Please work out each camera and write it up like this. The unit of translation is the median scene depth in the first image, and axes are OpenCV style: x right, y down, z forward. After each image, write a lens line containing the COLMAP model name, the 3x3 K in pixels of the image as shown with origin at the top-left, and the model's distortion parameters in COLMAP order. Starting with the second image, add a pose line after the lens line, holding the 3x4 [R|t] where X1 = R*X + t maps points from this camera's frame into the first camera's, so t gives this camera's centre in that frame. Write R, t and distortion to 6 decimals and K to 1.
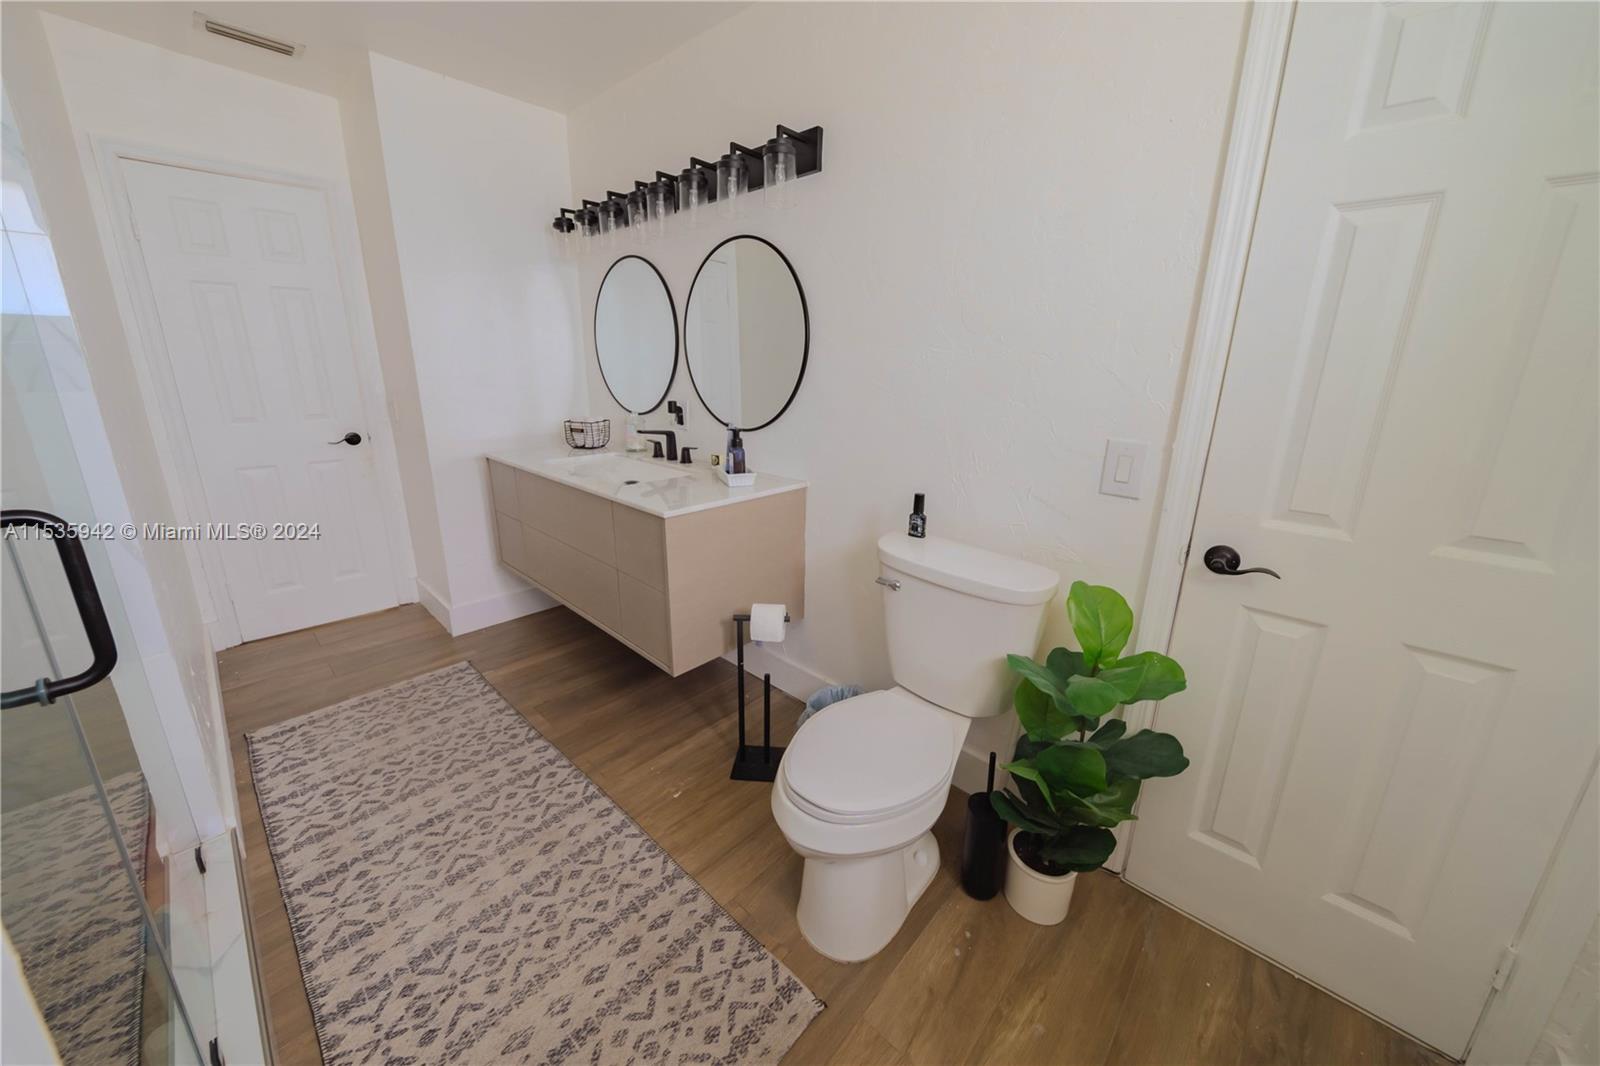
lens RADIAL K [[561.9, 0, 811.4], [0, 561.9, 507.8], [0, 0, 1]] dist [-0.001887, -0.000567]
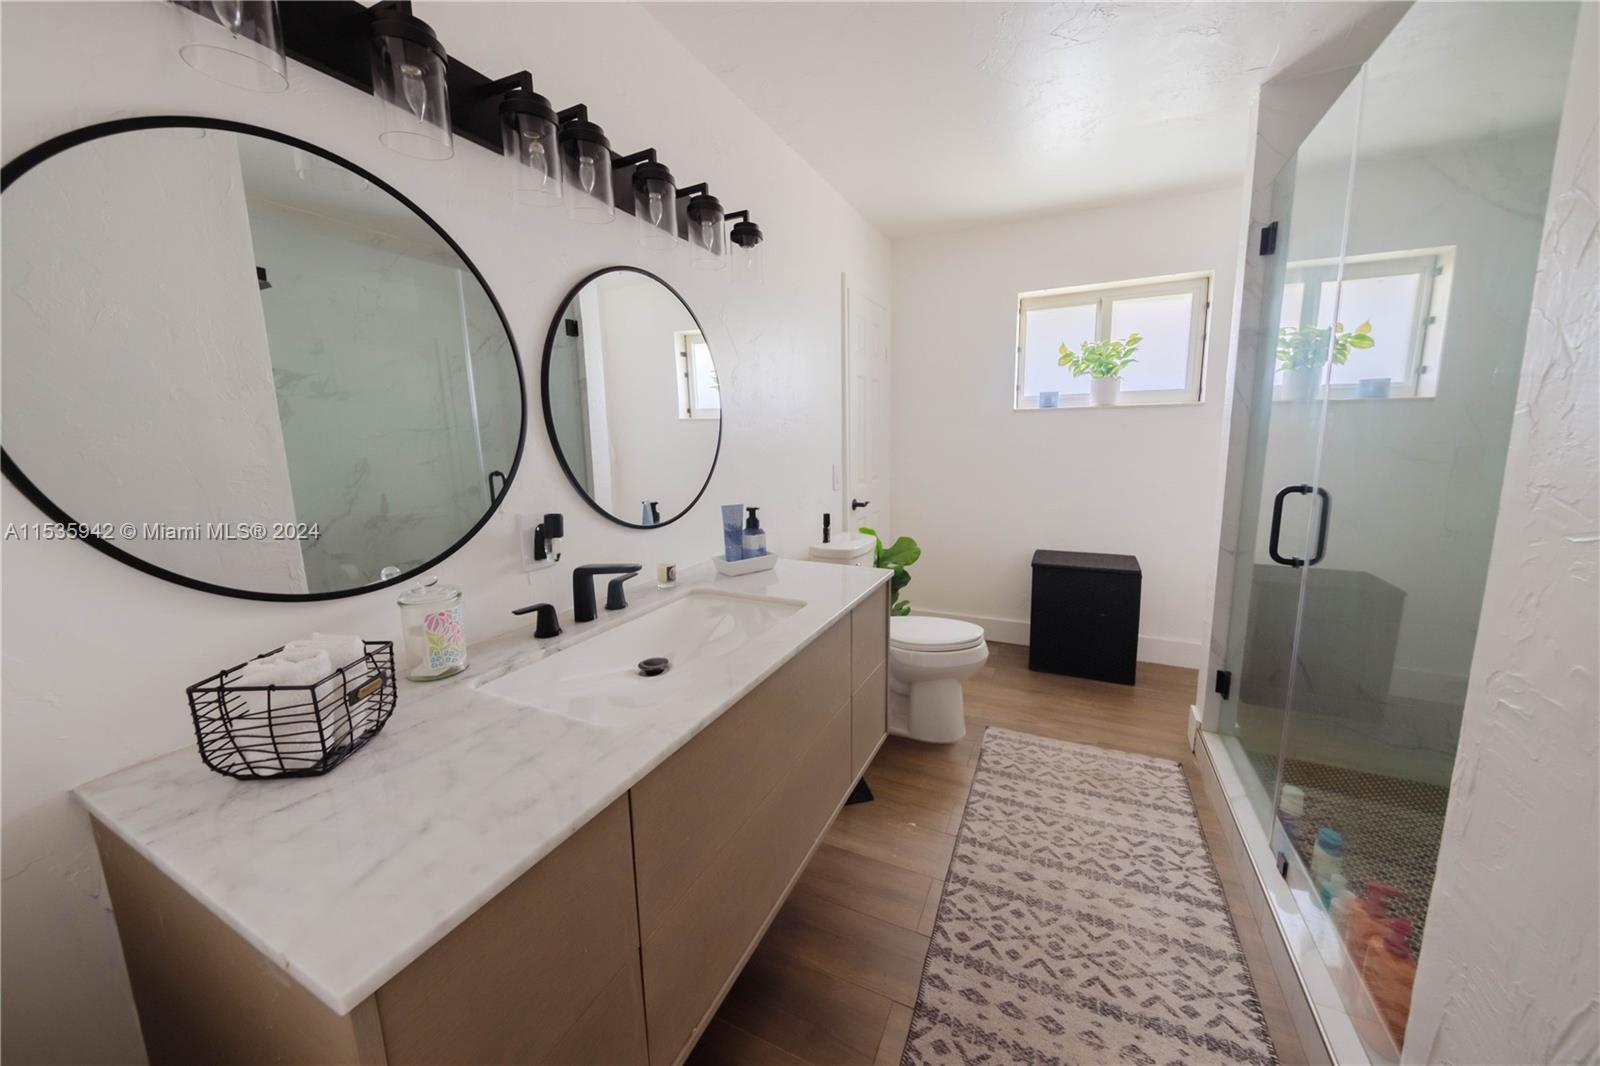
lens RADIAL K [[561.9, 0, 800.5], [0, 561.9, 523.3], [0, 0, 1]] dist [-0.001887, -0.000567]
pose [[-0.278677, -0.169801, 0.945255, -1.244308], [0.261106, 0.933776, 0.244717, -0.391534], [-0.924209, 0.315009, -0.215886, 1.415389]]
